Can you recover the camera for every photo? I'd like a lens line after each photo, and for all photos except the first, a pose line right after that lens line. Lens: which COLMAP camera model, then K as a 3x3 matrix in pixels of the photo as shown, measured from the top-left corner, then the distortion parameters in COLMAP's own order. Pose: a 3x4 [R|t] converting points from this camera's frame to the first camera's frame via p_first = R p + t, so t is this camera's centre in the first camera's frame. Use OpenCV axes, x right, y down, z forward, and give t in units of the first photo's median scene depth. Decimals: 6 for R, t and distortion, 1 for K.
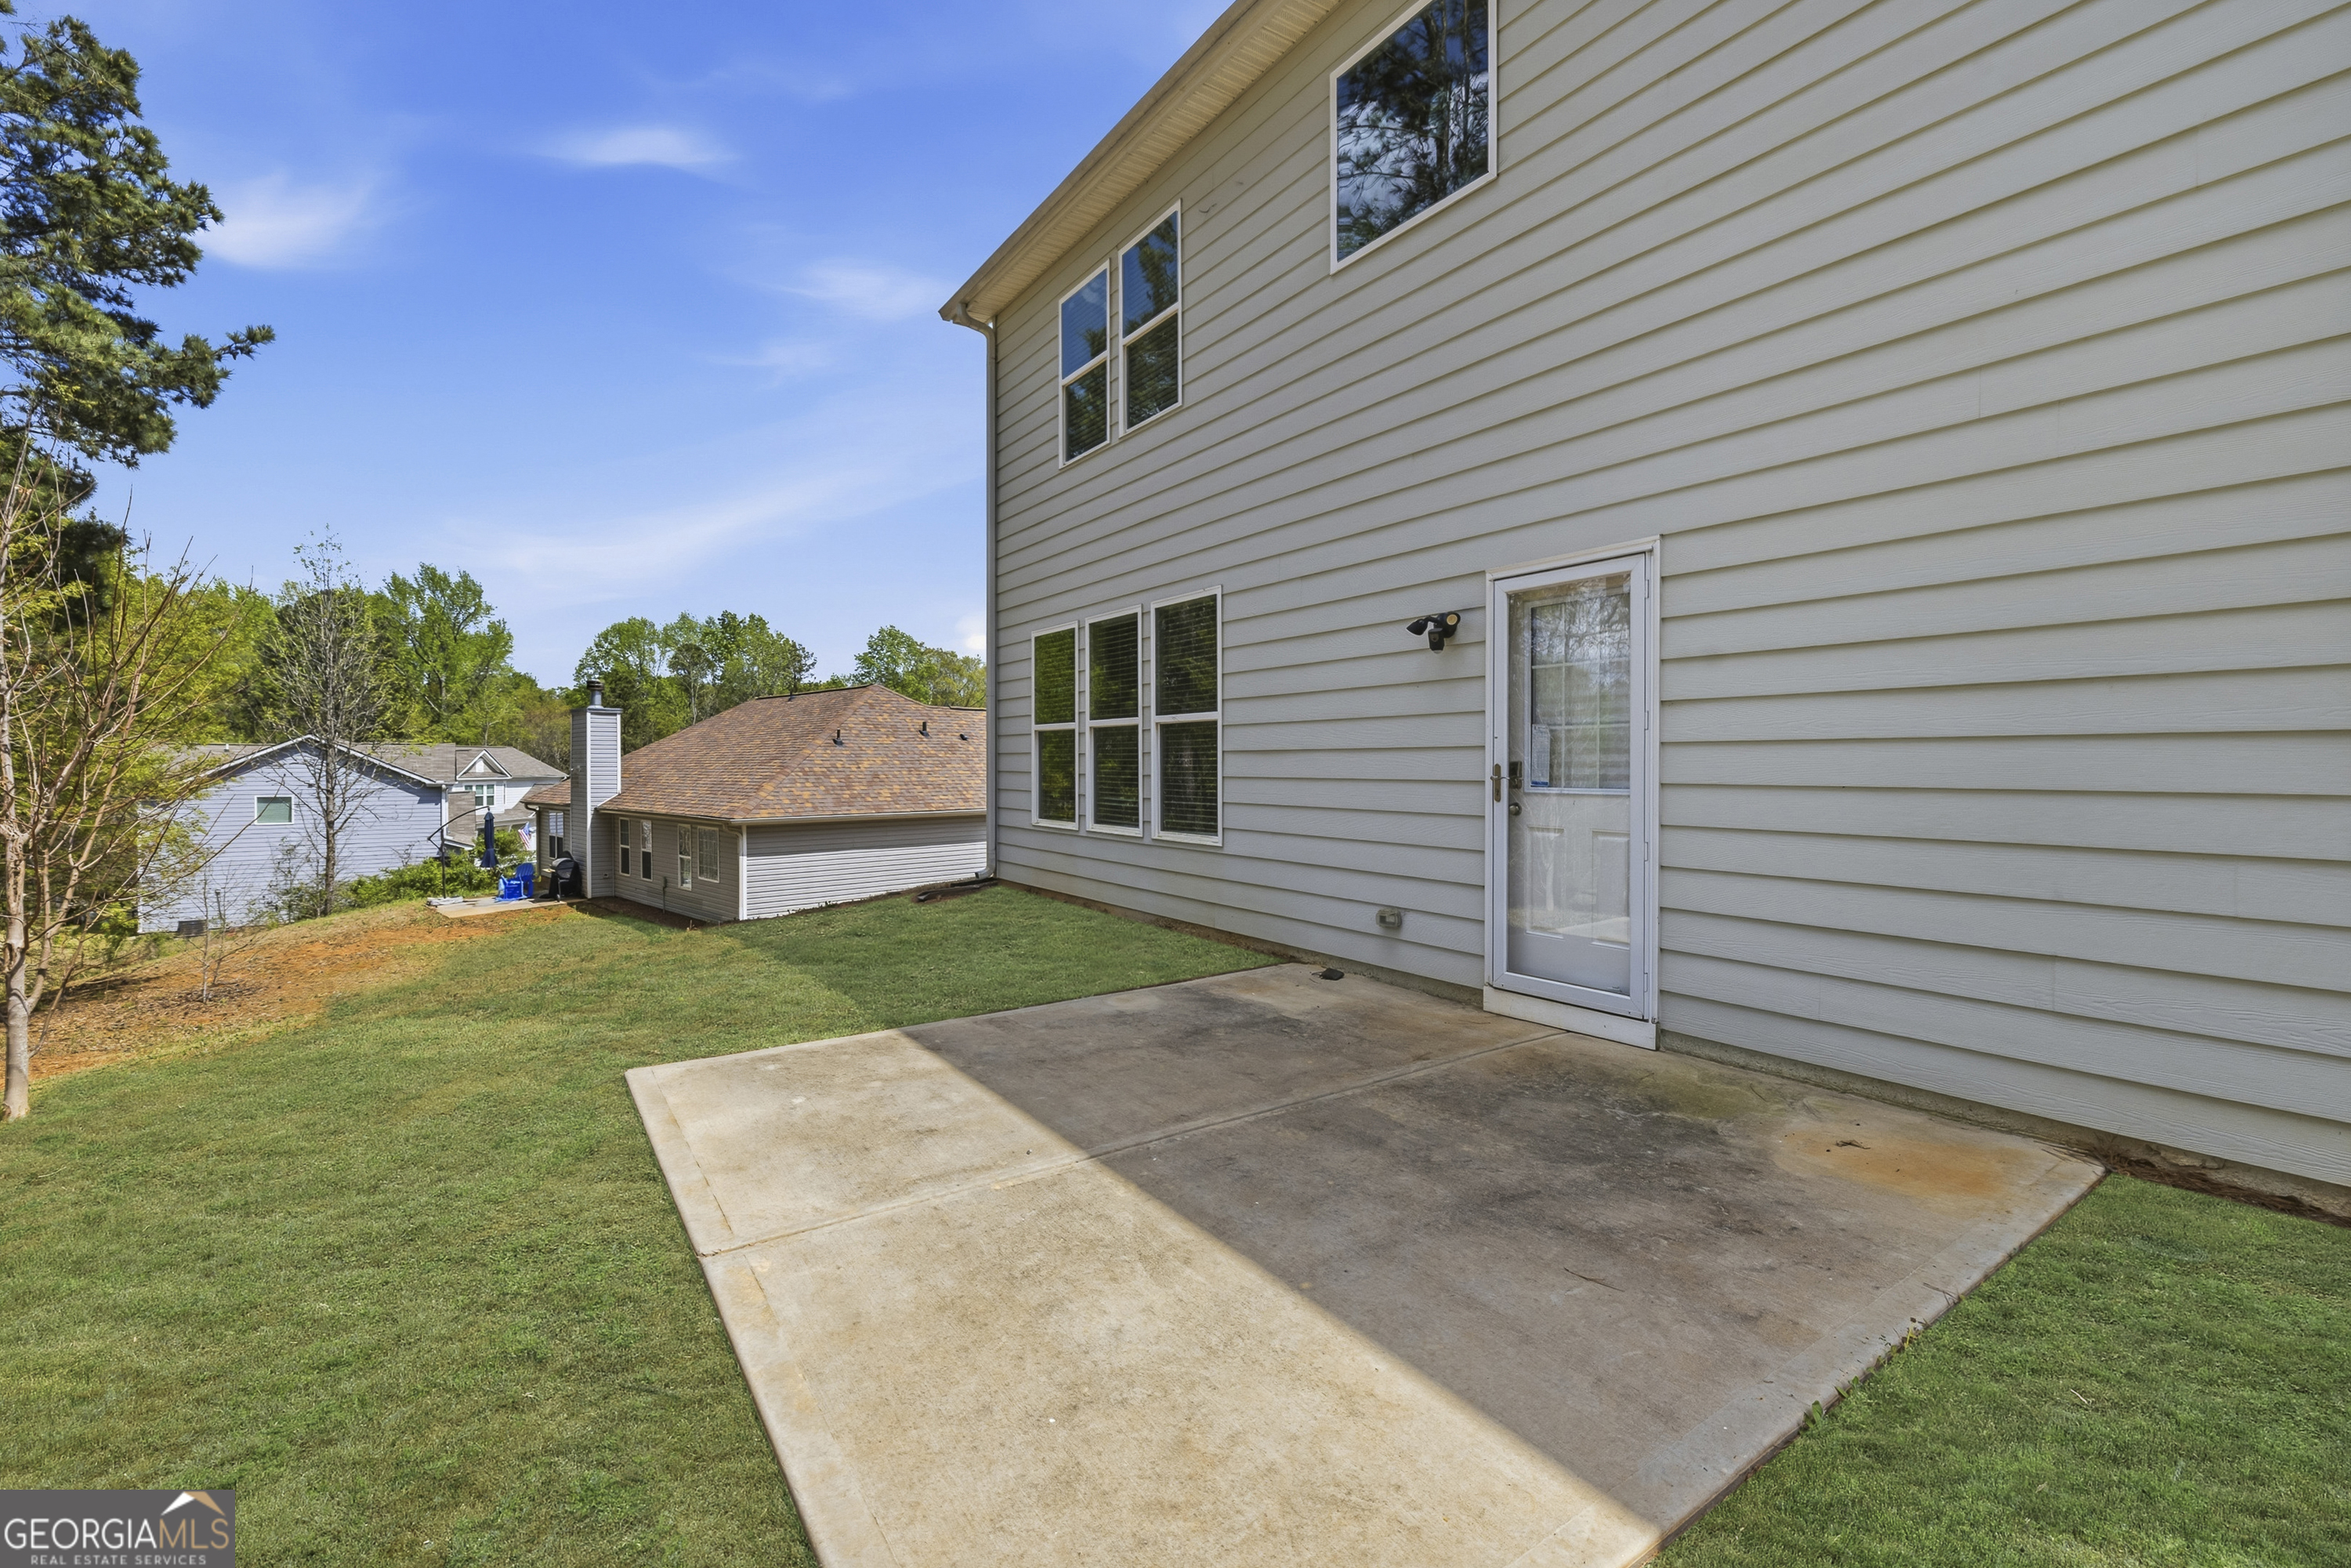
lens RADIAL K [[1000.1, 0, 1172.6], [0, 1000.1, 773.3], [0, 0, 1]] dist [-0.002389, 0.000275]
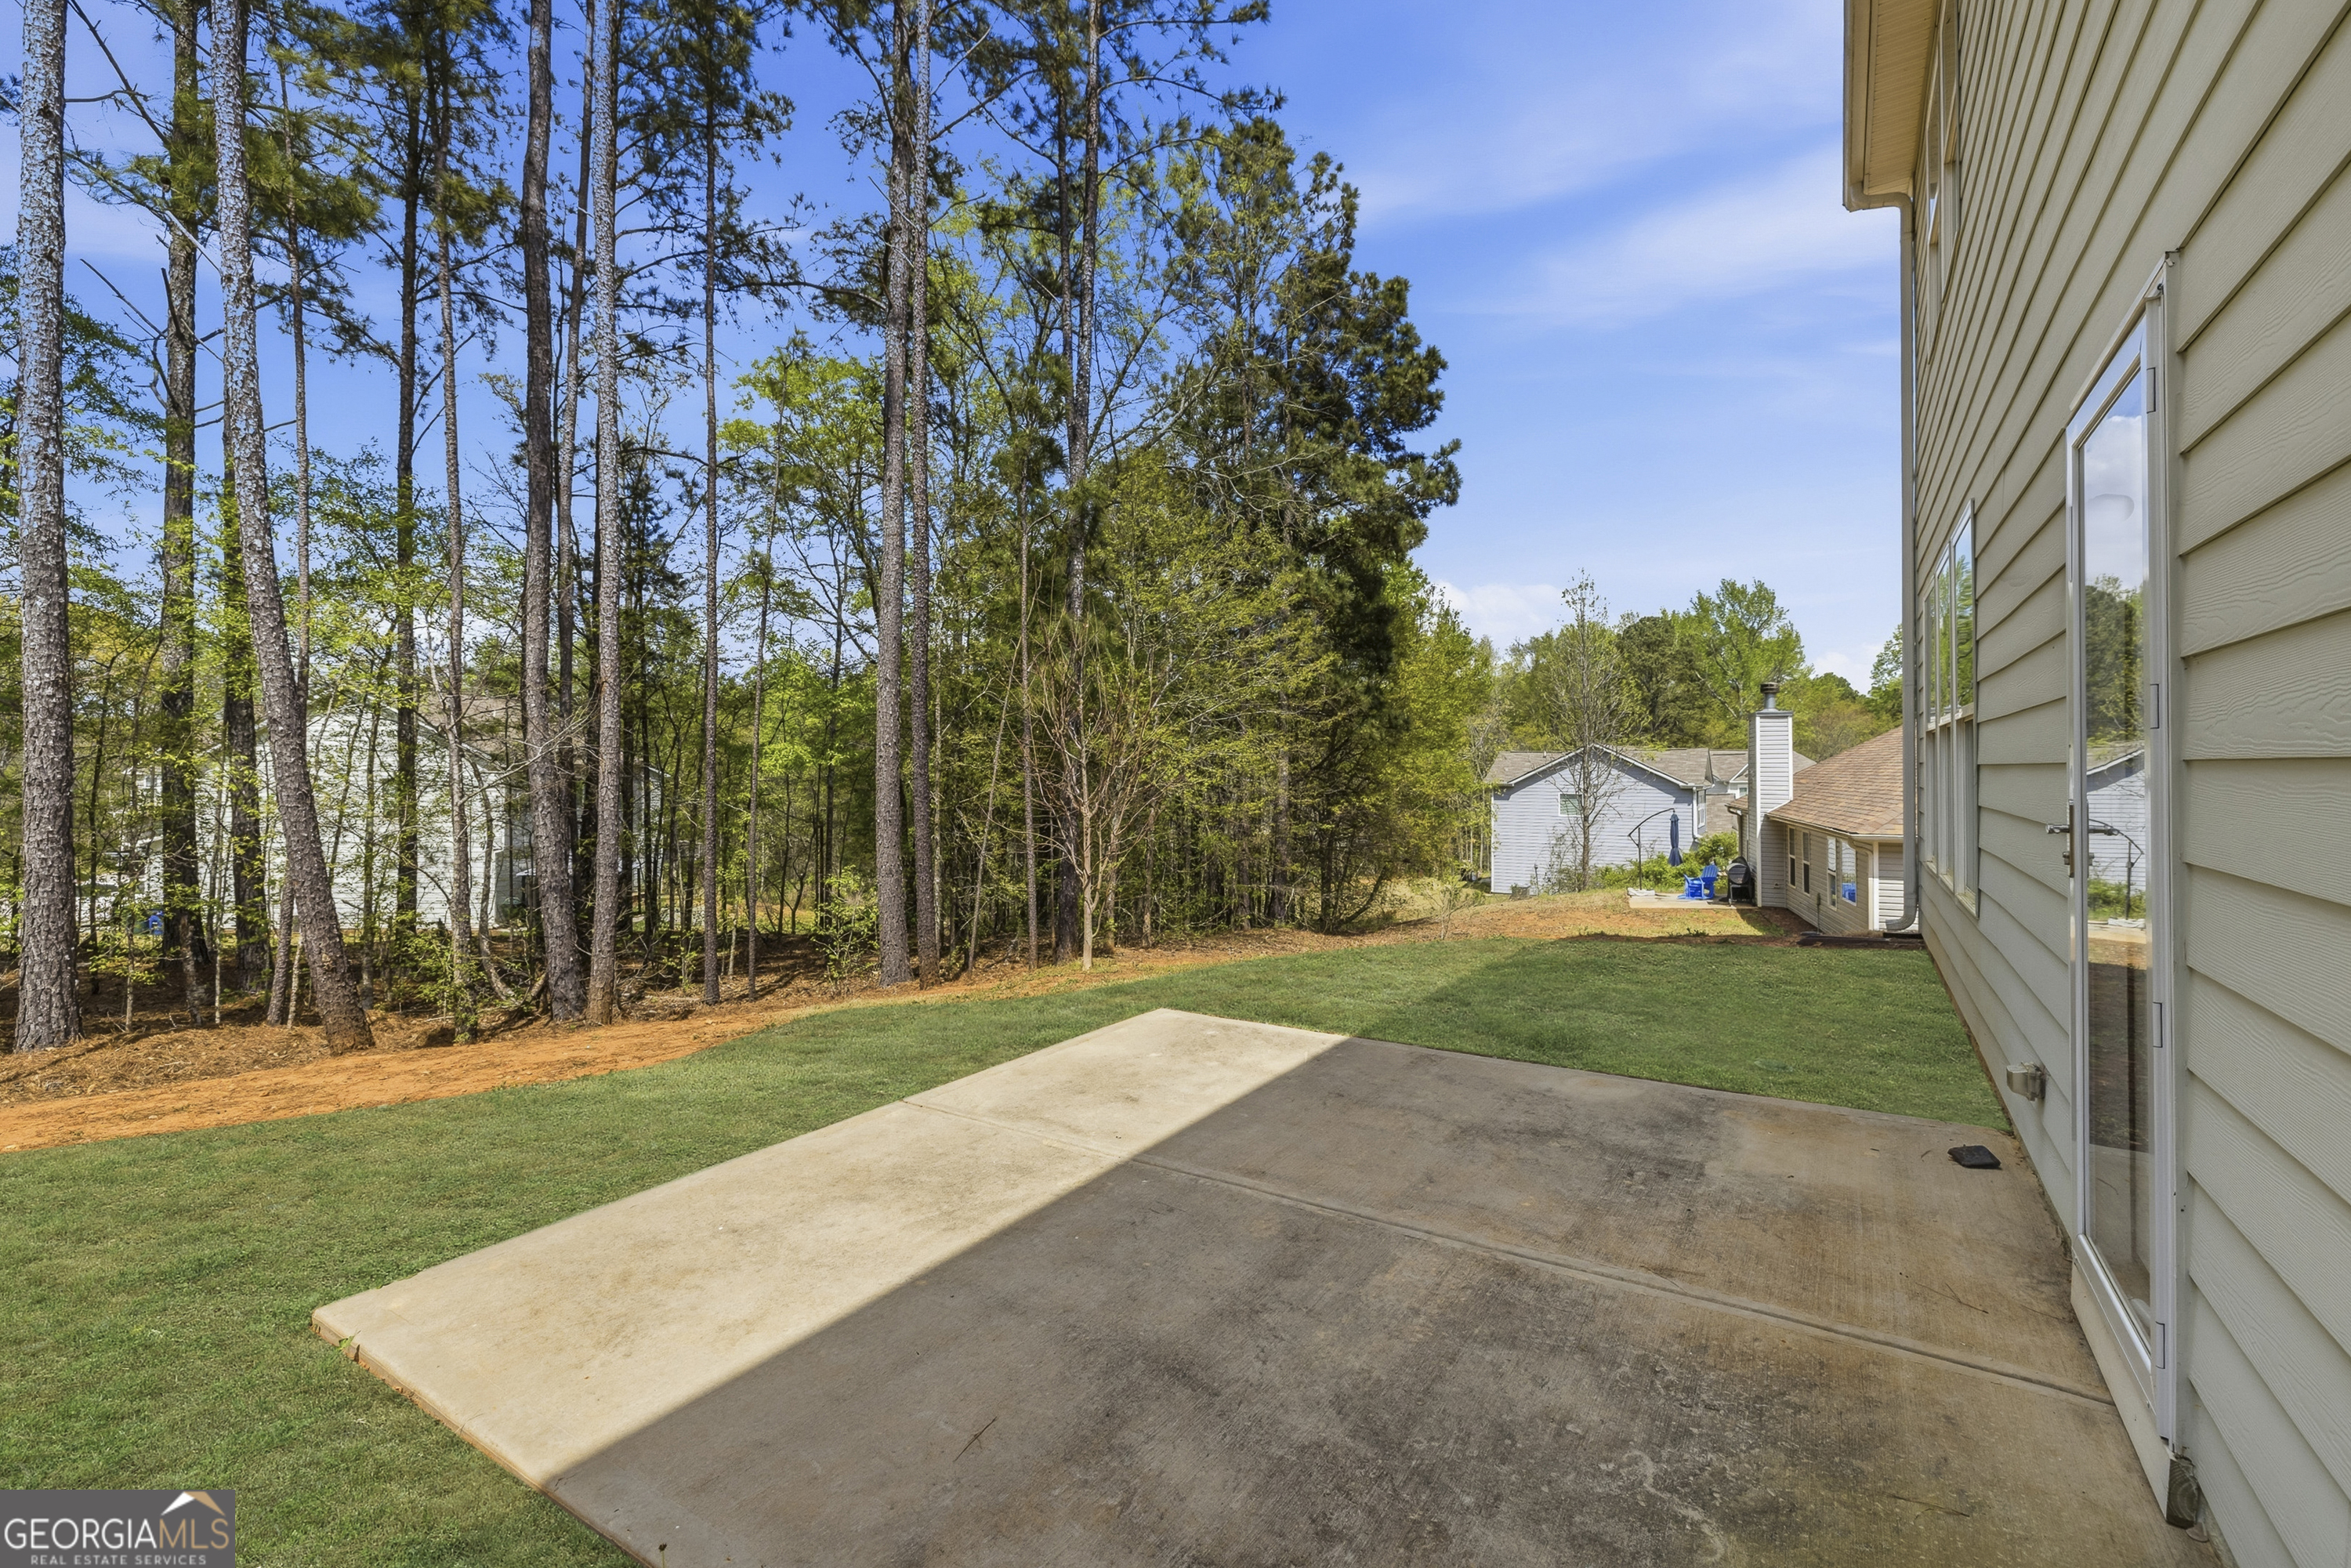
lens RADIAL K [[1000.1, 0, 1126.3], [0, 1000.1, 768.6], [0, 0, 1]] dist [-0.002389, 0.000275]
pose [[0.382632, 0.002685, -0.923897, 0.782308], [-0.009642, 0.999953, -0.001087, -0.025914], [0.923850, 0.009324, 0.382640, 0.510243]]
